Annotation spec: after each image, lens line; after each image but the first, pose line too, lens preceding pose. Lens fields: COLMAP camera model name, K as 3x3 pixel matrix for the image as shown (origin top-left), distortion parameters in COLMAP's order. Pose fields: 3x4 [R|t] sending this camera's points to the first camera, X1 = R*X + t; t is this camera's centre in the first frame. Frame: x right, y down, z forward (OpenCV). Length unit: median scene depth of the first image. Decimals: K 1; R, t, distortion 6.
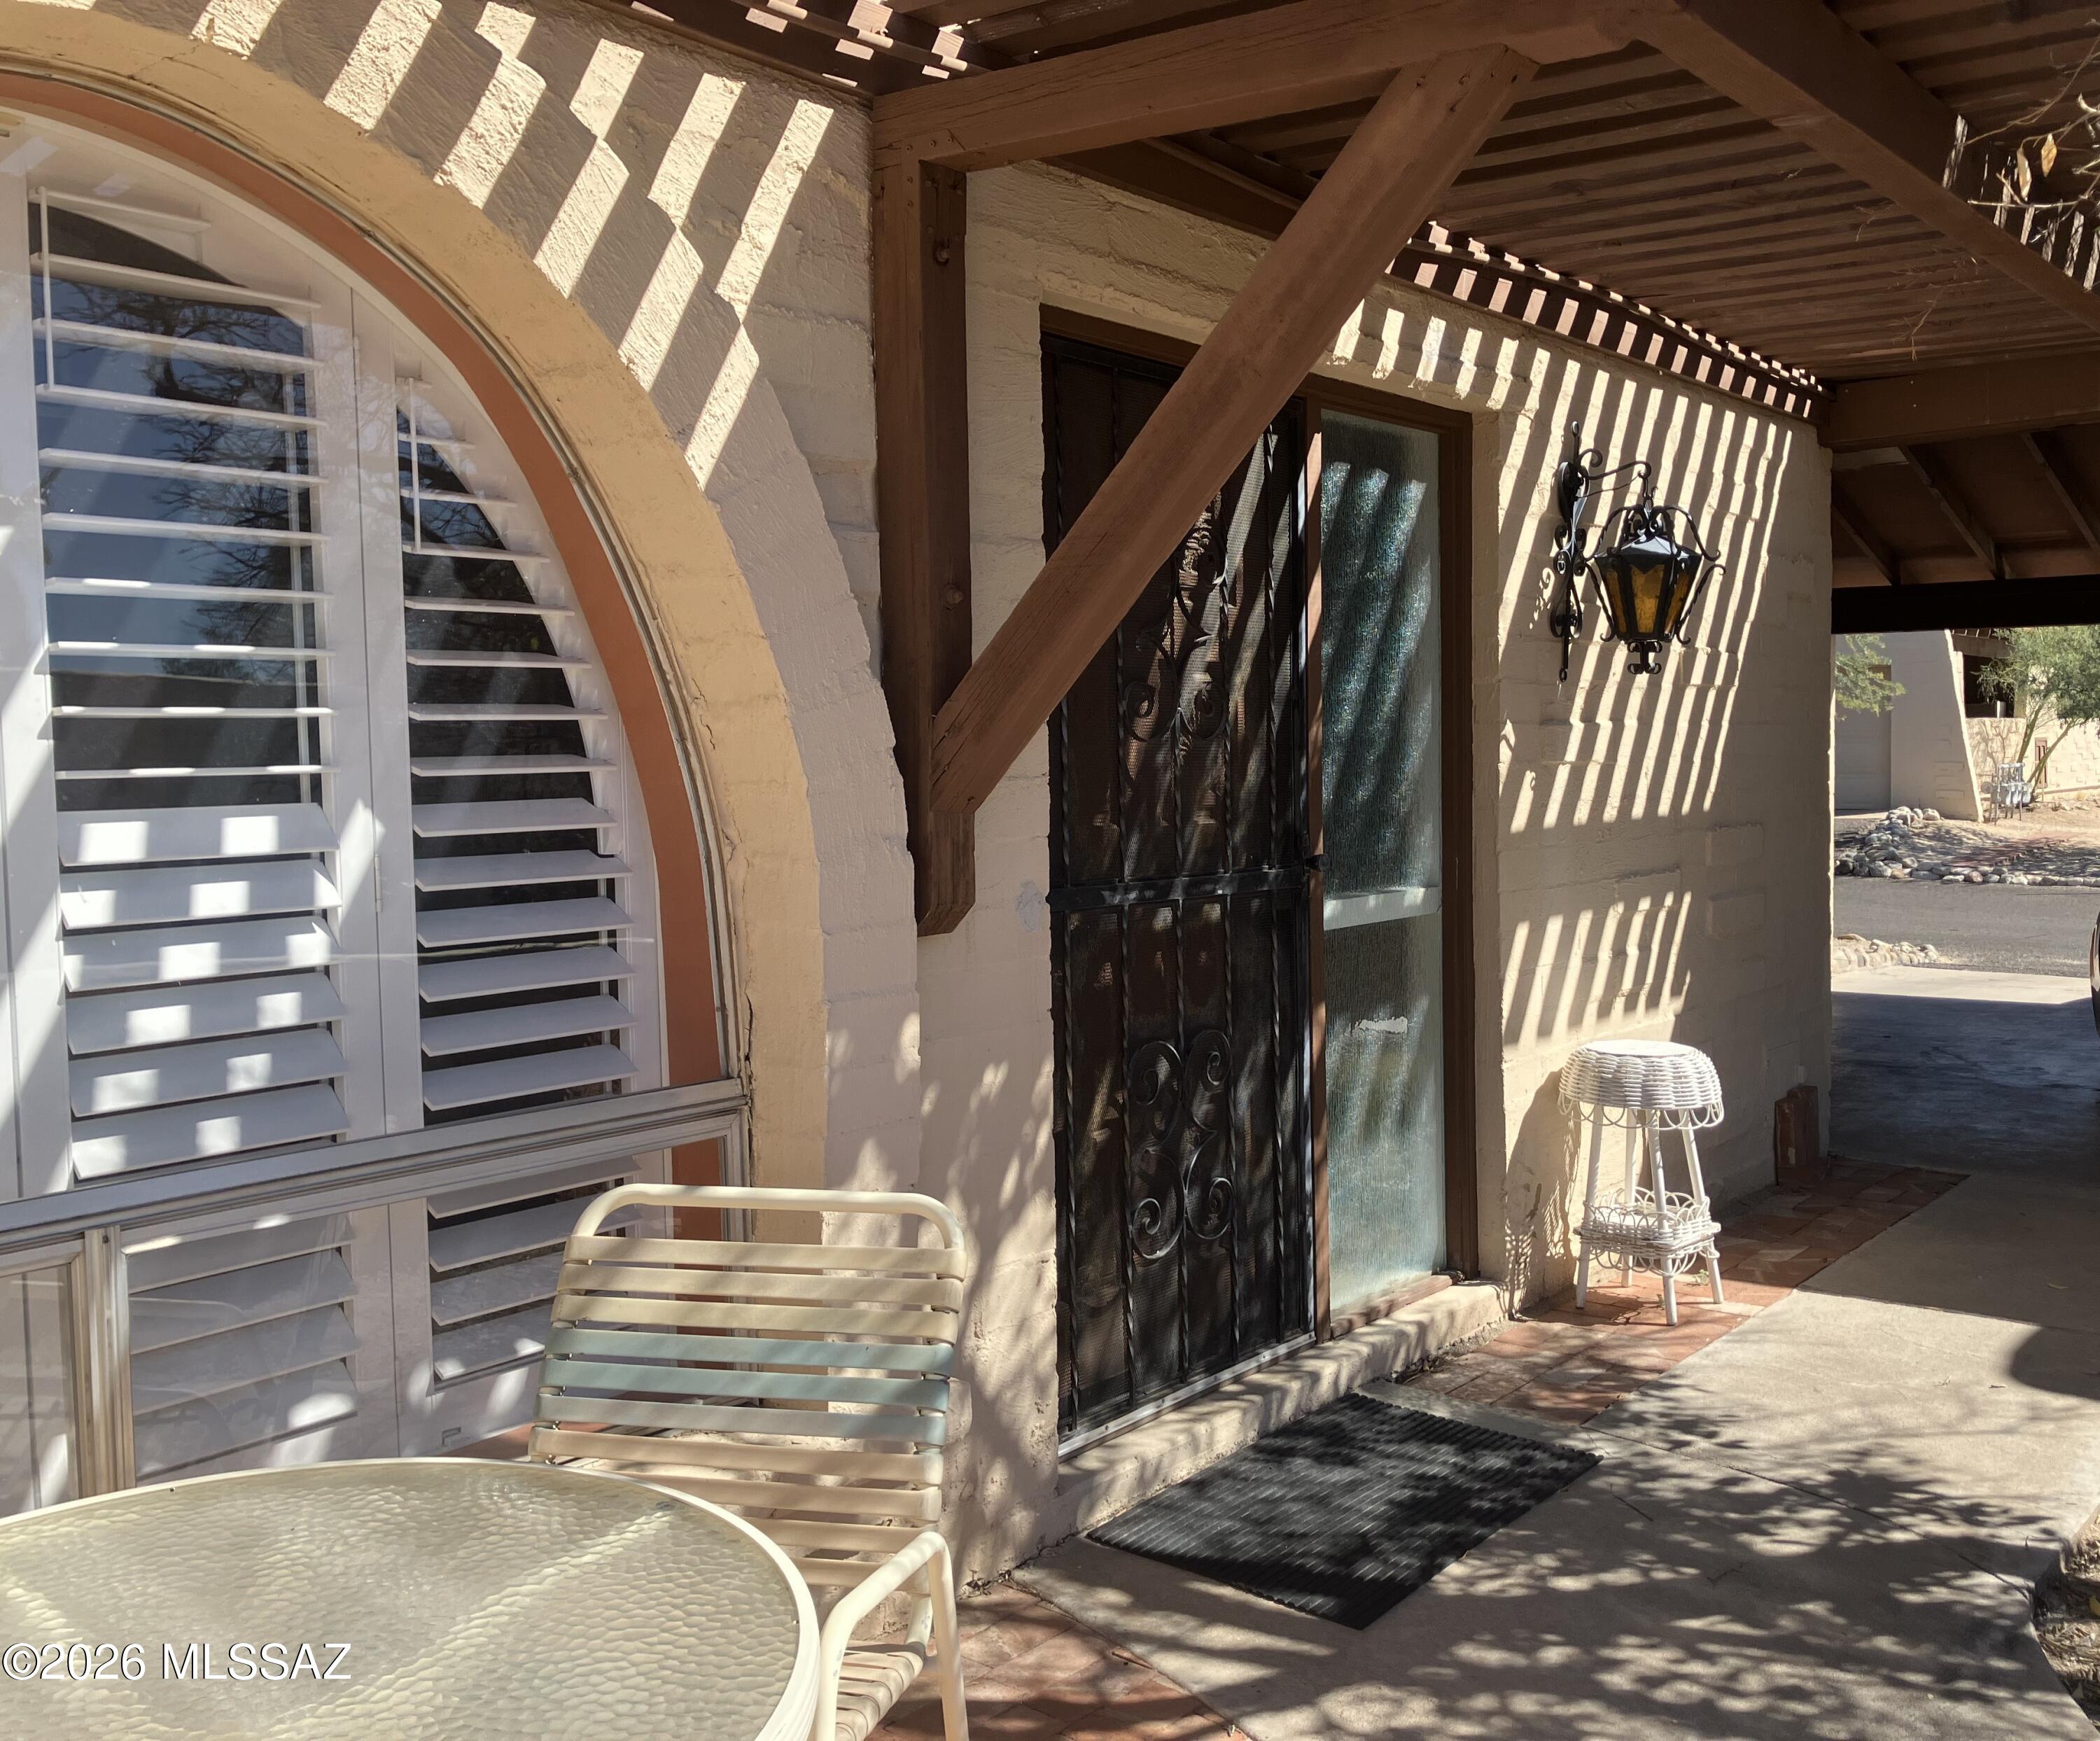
lens RADIAL K [[1903.4, 0, 1050.0], [0, 1903.4, 870.5], [0, 0, 1]] dist [0.001481, -0.007353]
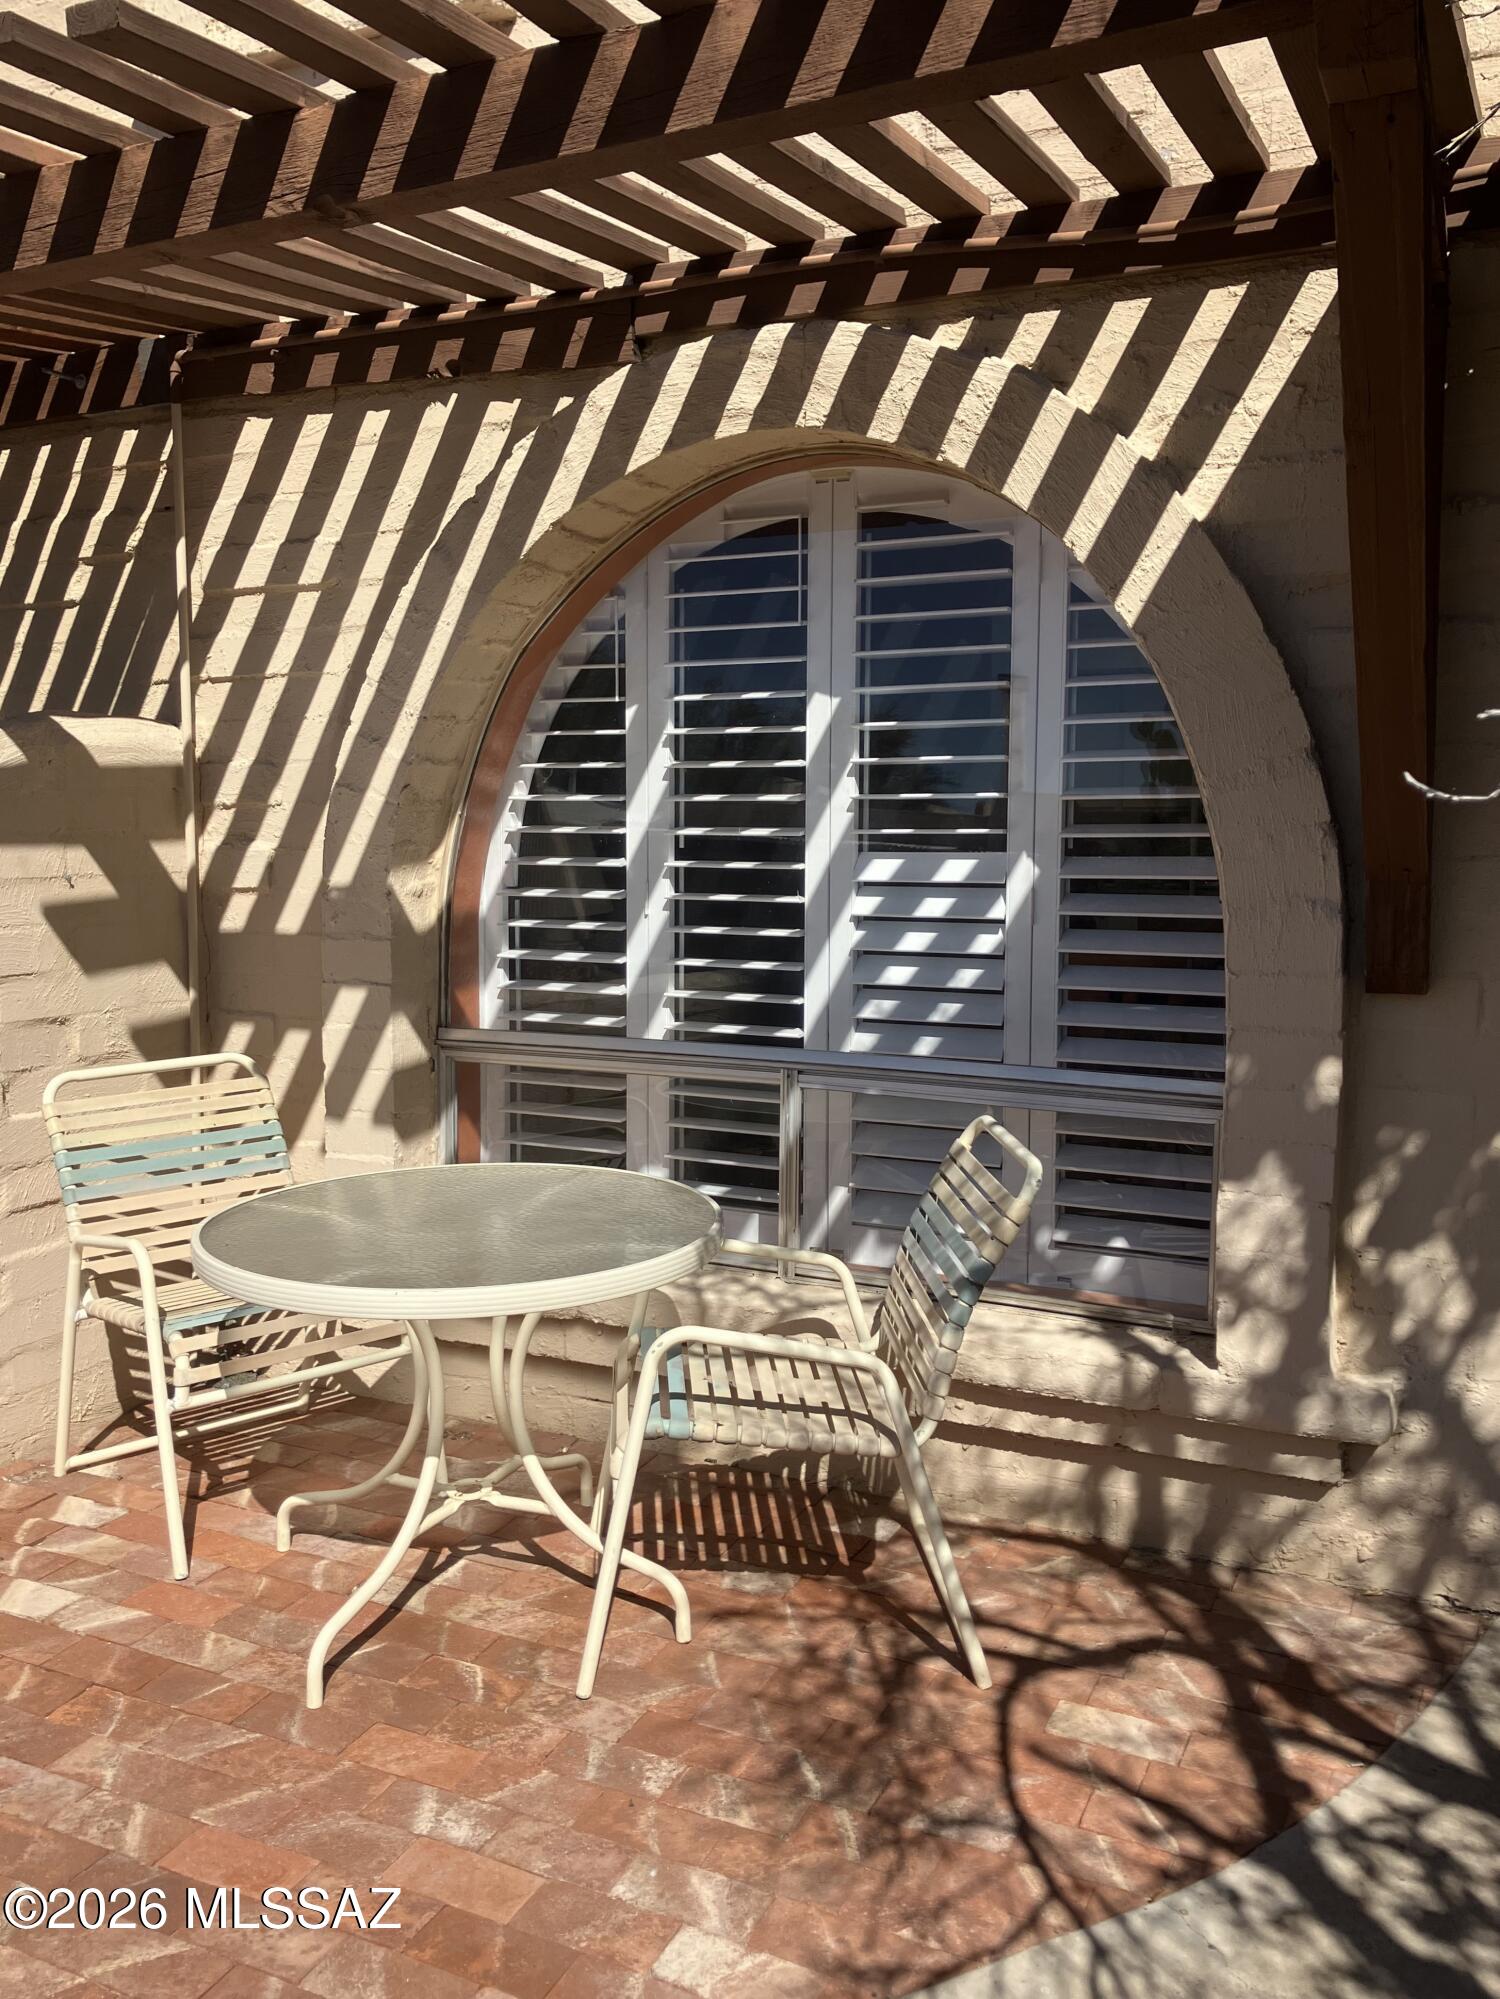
lens RADIAL K [[1611.6, 0, 750.0], [0, 1611.6, 999.5], [0, 0, 1]] dist [0.006214, -0.010190]
pose [[0.260876, 0.123284, -0.957468, 0.855188], [-0.067350, 0.991720, 0.109343, -0.046526], [0.963020, 0.035960, 0.267019, 0.444826]]
